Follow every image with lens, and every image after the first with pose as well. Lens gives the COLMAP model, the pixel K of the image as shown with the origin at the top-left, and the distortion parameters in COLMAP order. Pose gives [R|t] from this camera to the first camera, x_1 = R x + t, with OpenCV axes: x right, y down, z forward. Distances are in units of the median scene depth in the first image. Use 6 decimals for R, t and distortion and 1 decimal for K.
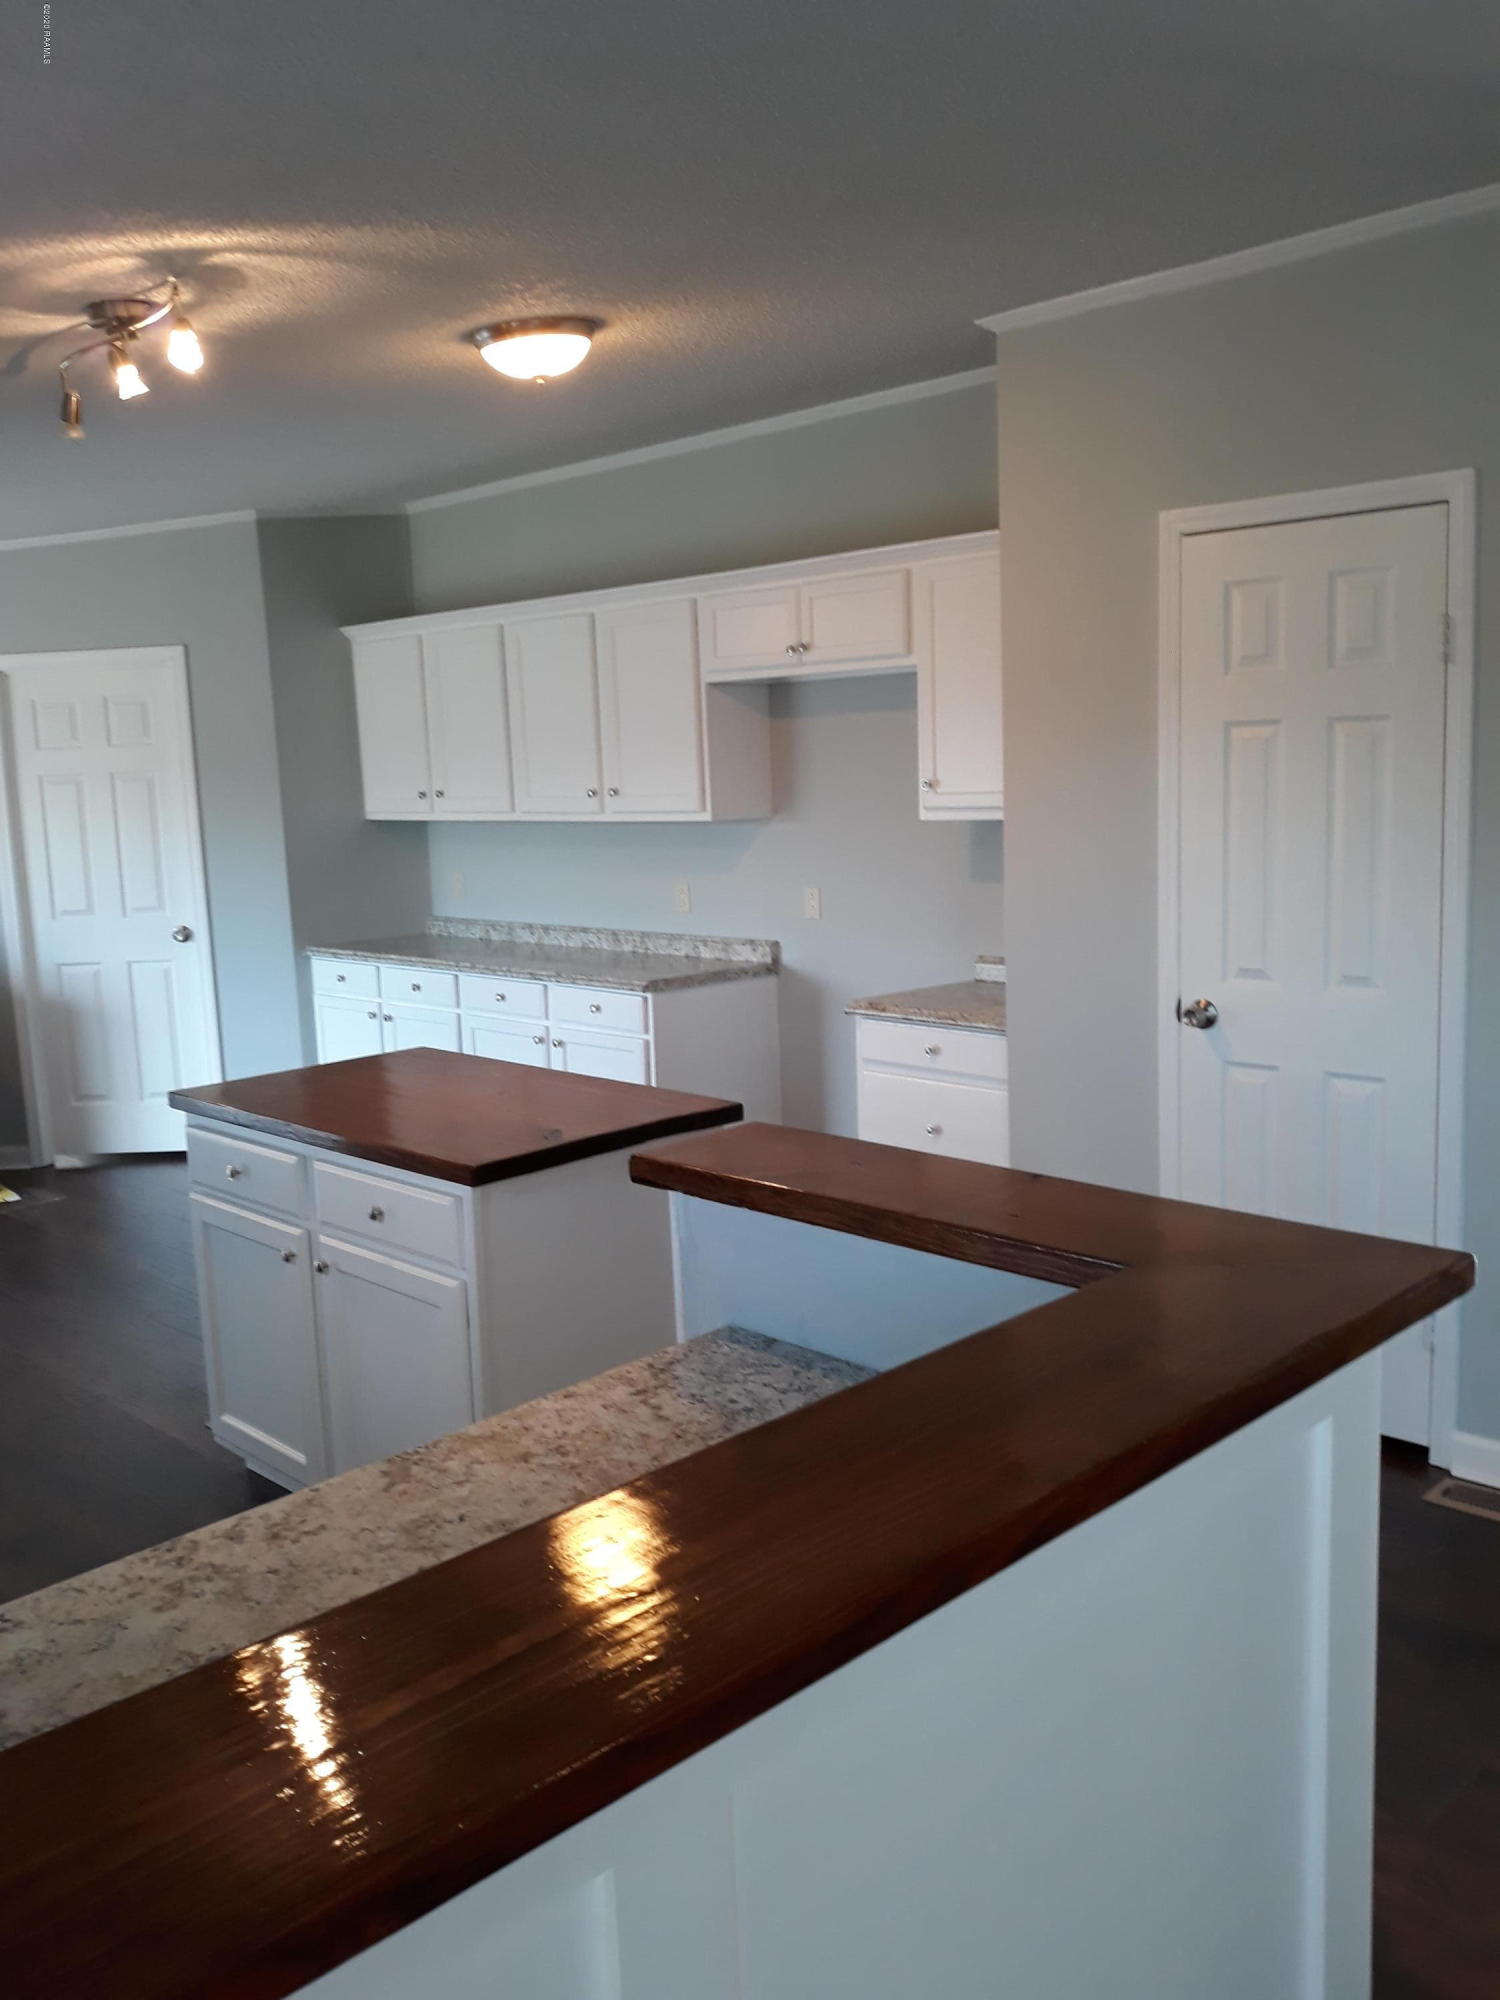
lens RADIAL K [[1643.8, 0, 750.0], [0, 1643.8, 1000.0], [0, 0, 1]] dist [0.003820, 0.000077]
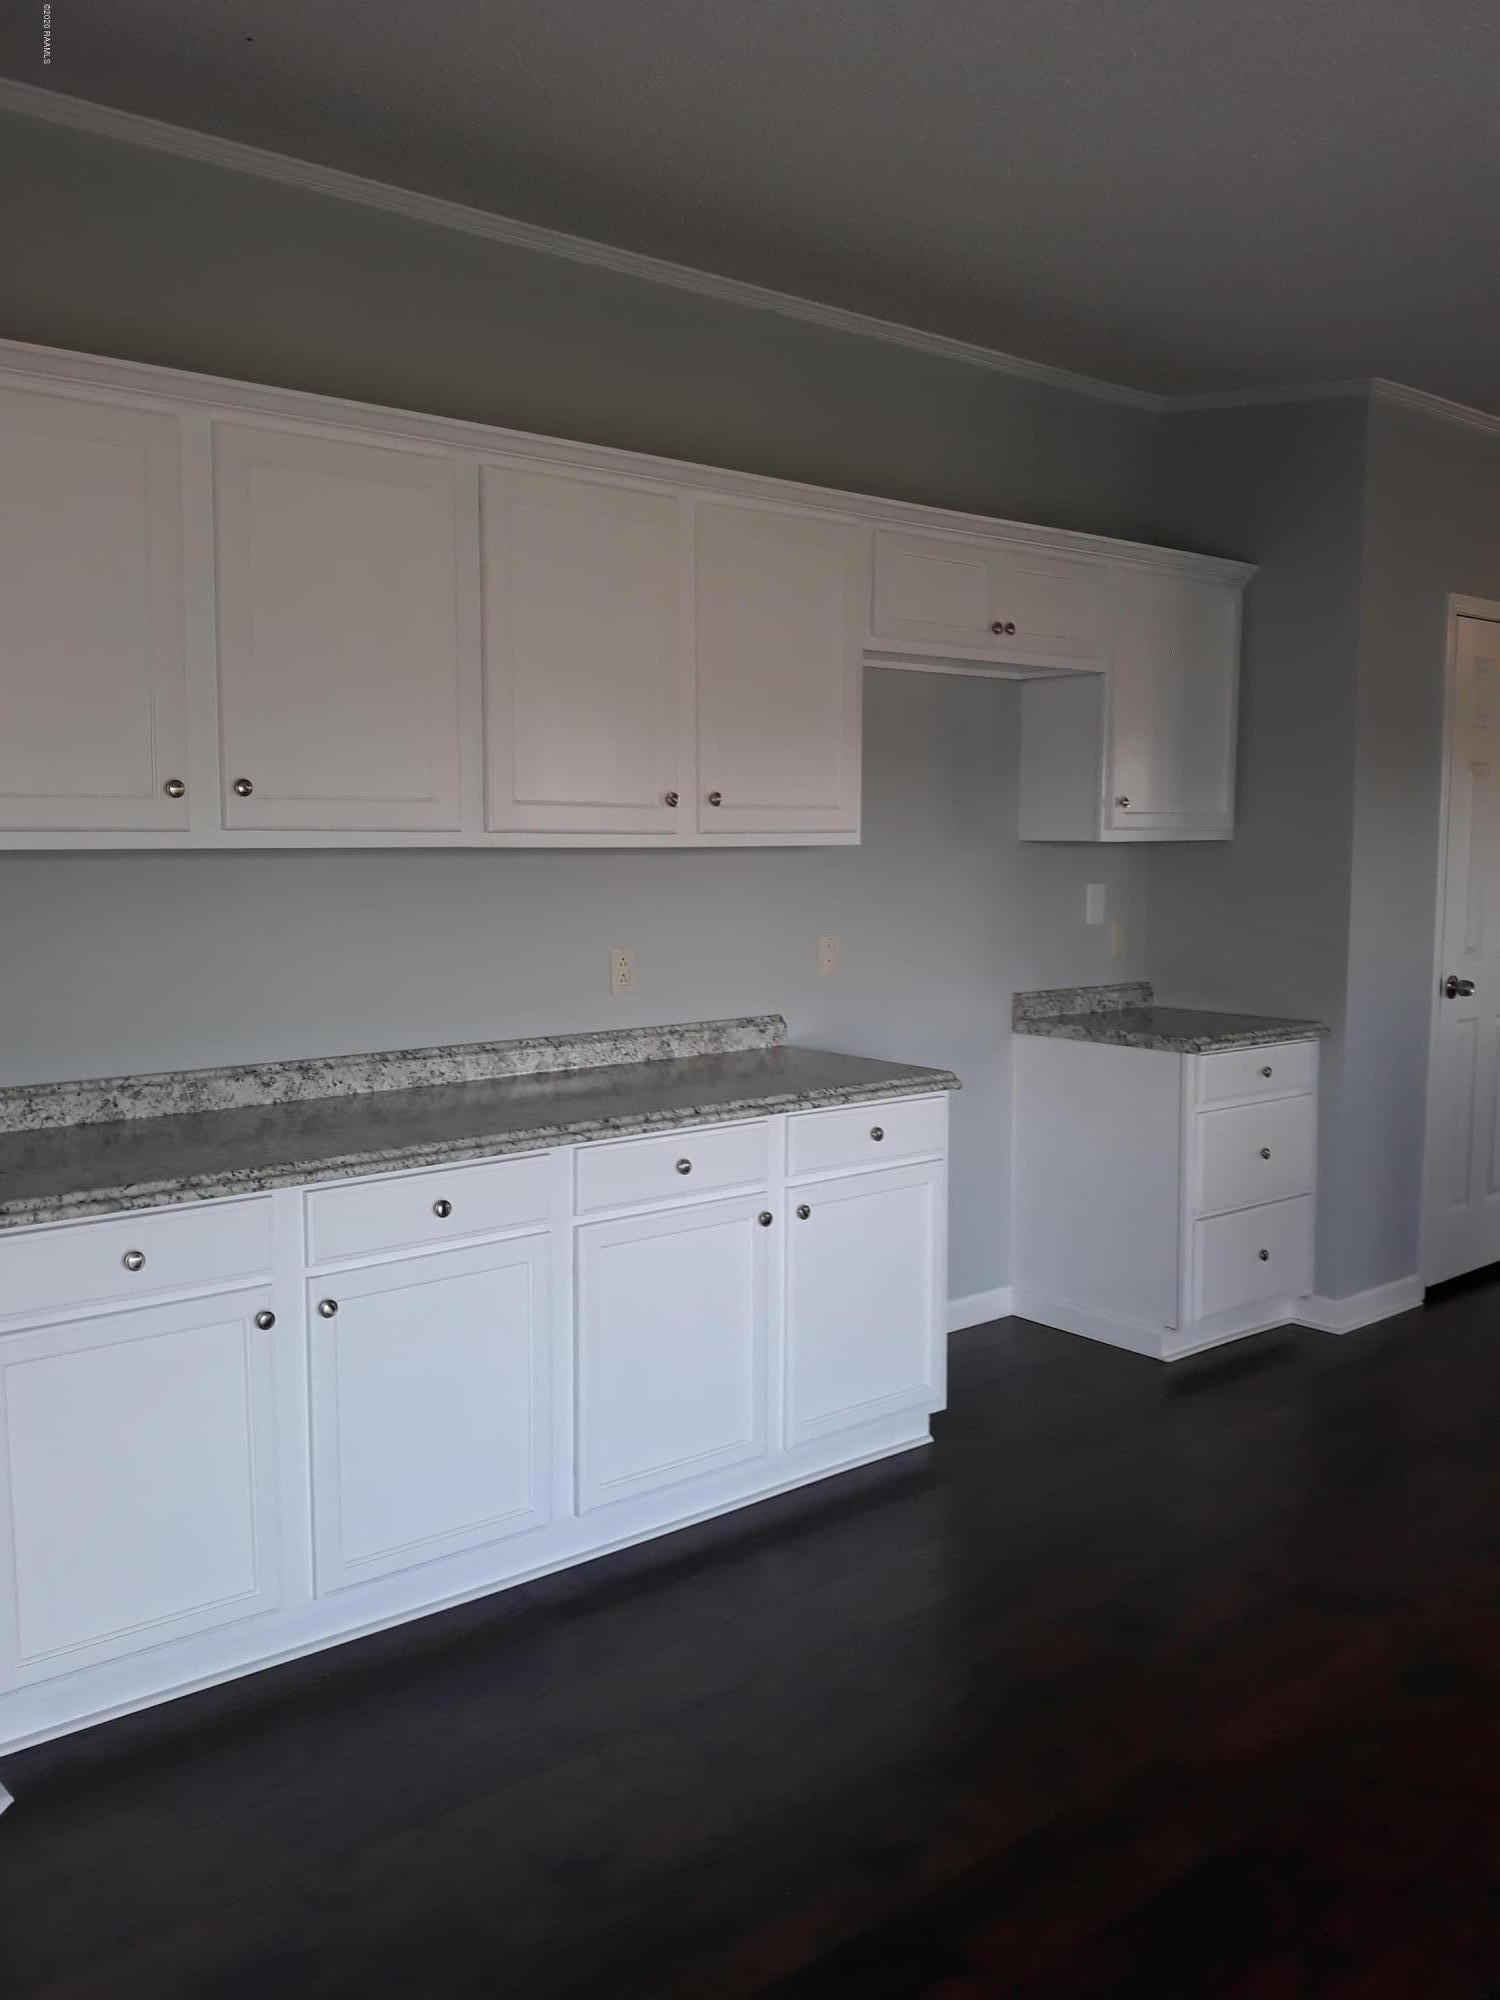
lens RADIAL K [[1643.8, 0, 750.0], [0, 1643.8, 1000.0], [0, 0, 1]] dist [0.003820, 0.000077]
pose [[0.083657, -0.070318, 0.994011, -0.651532], [0.135850, 0.988999, 0.058530, -0.080017], [-0.987191, 0.130140, 0.092289, 0.875365]]
